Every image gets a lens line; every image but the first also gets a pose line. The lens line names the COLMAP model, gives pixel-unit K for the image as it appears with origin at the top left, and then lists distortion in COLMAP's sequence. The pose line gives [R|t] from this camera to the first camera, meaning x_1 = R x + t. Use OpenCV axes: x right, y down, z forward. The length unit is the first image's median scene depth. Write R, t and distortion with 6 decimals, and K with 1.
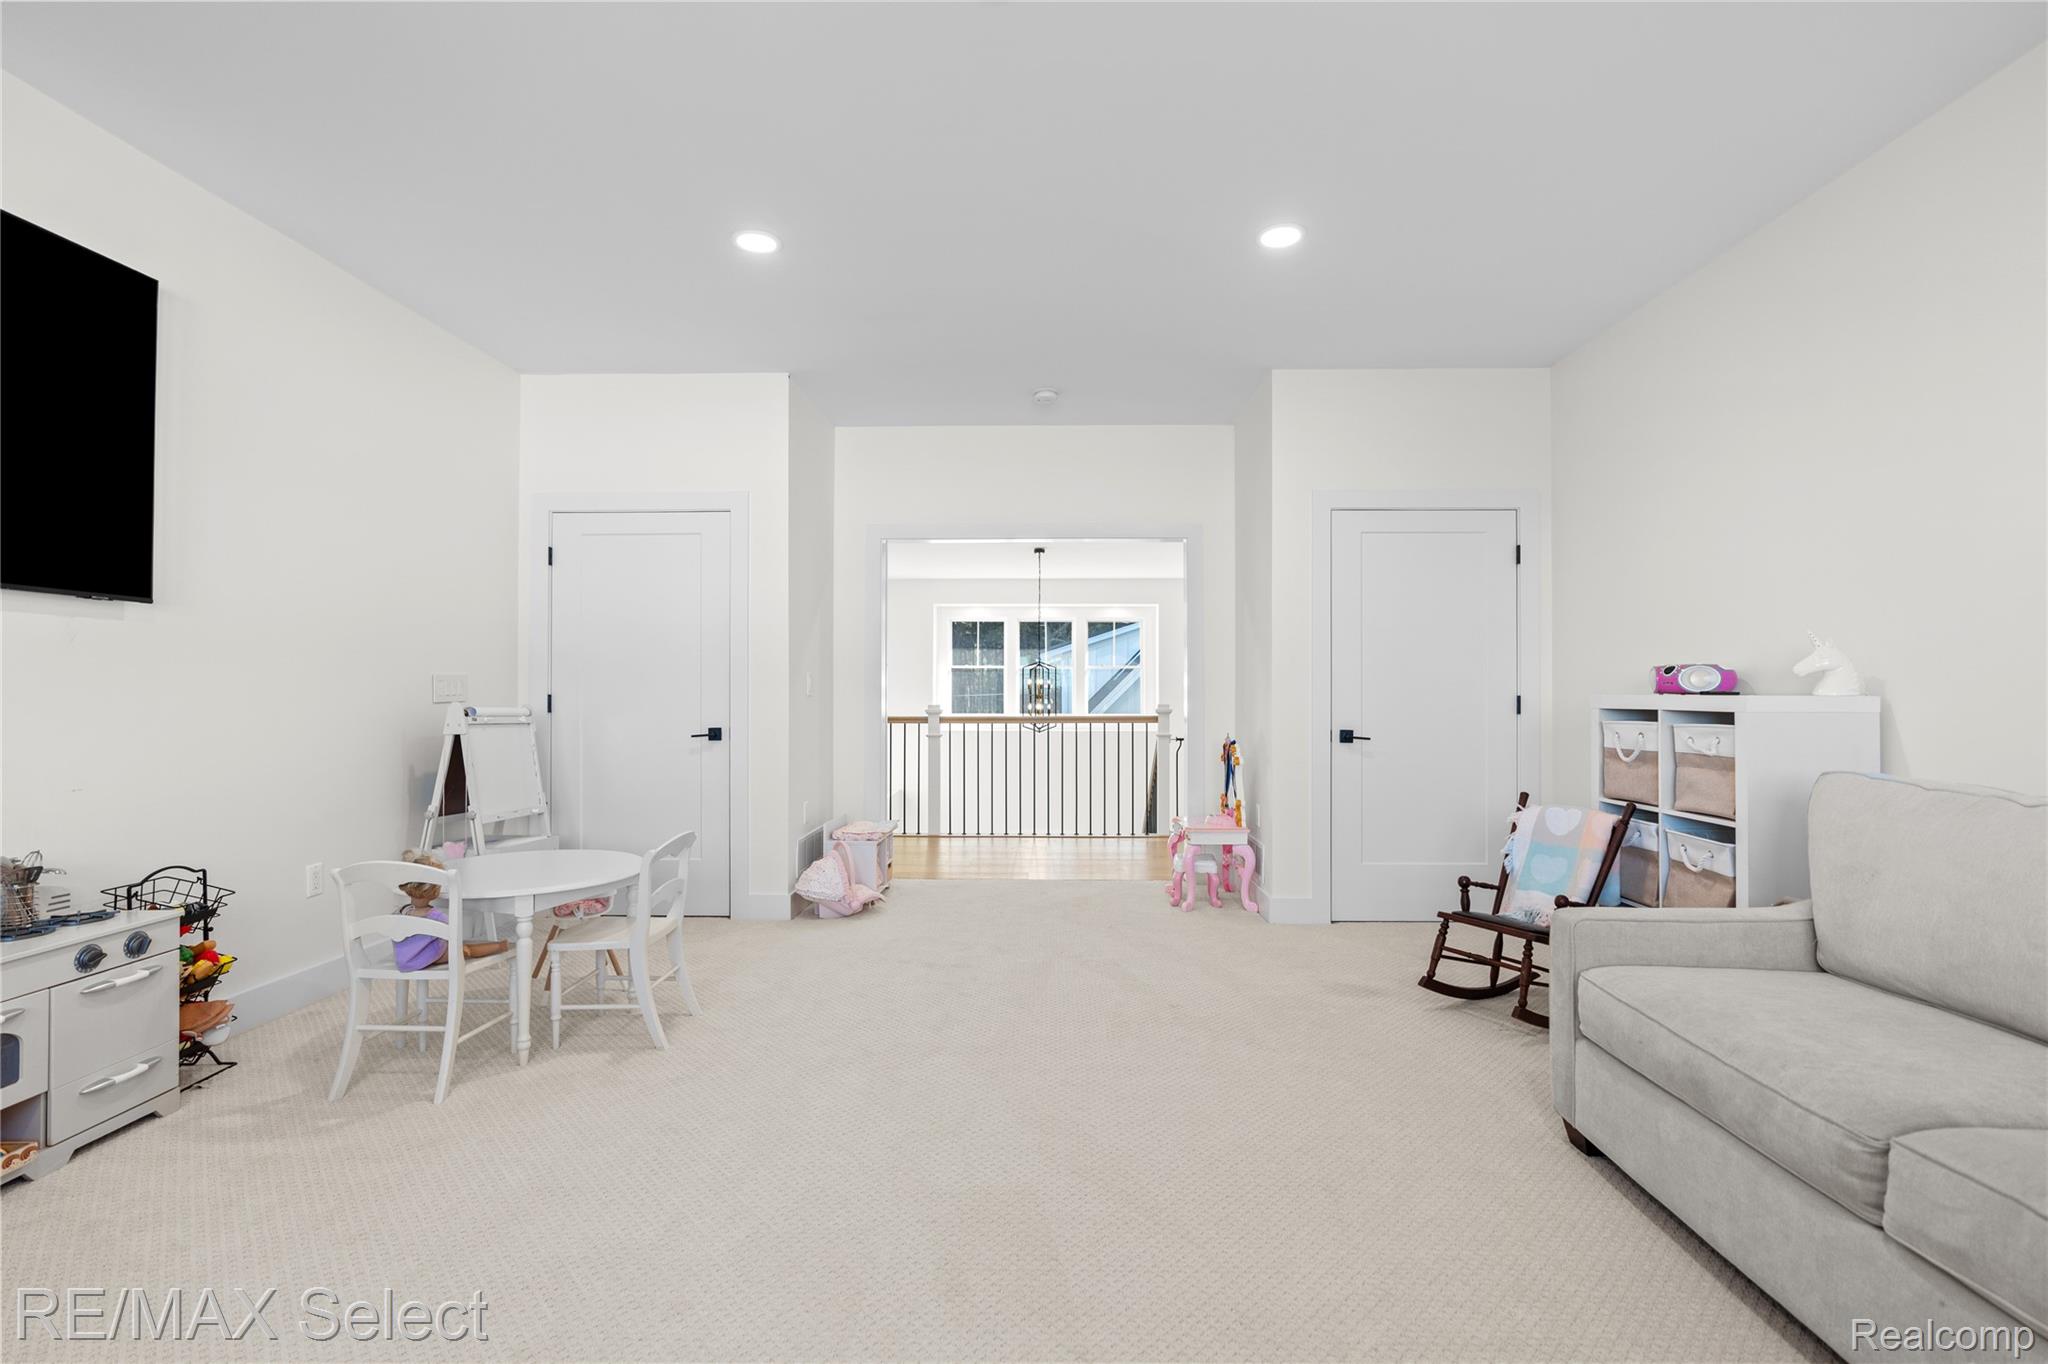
lens RADIAL K [[934.9, 0, 1024.0], [0, 934.9, 682.0], [0, 0, 1]] dist [-0.009395, 0.000981]
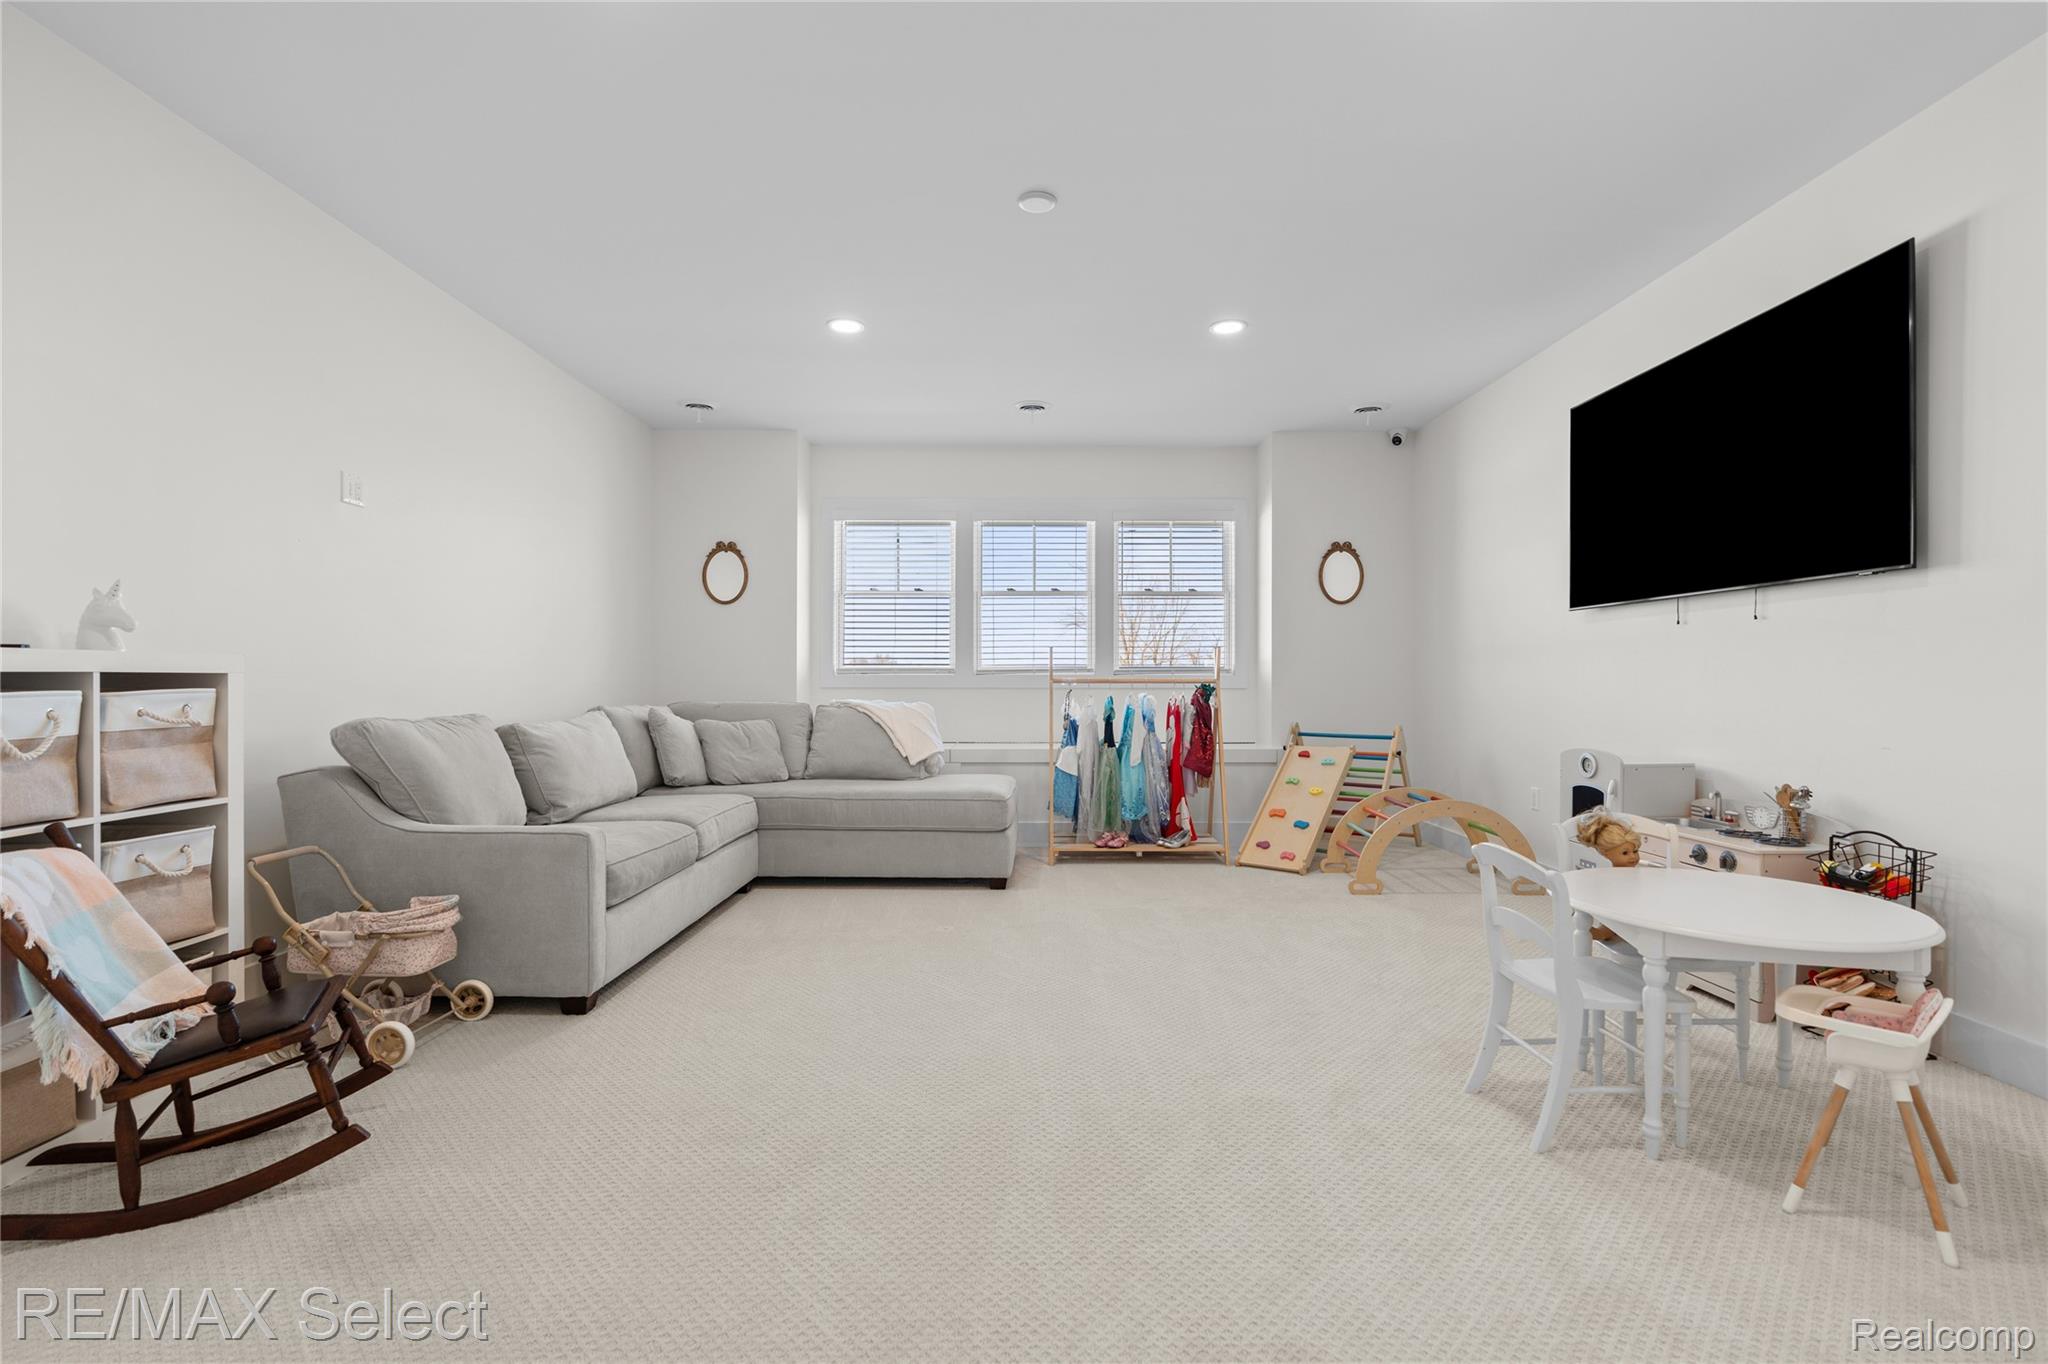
lens RADIAL K [[934.9, 0, 1024.0], [0, 934.9, 682.0], [0, 0, 1]] dist [-0.009395, 0.000981]
pose [[-0.999567, -0.003882, -0.029152, 0.029865], [-0.003694, 0.999972, -0.006498, 0.043405], [0.029176, -0.006387, -0.999554, 1.881887]]
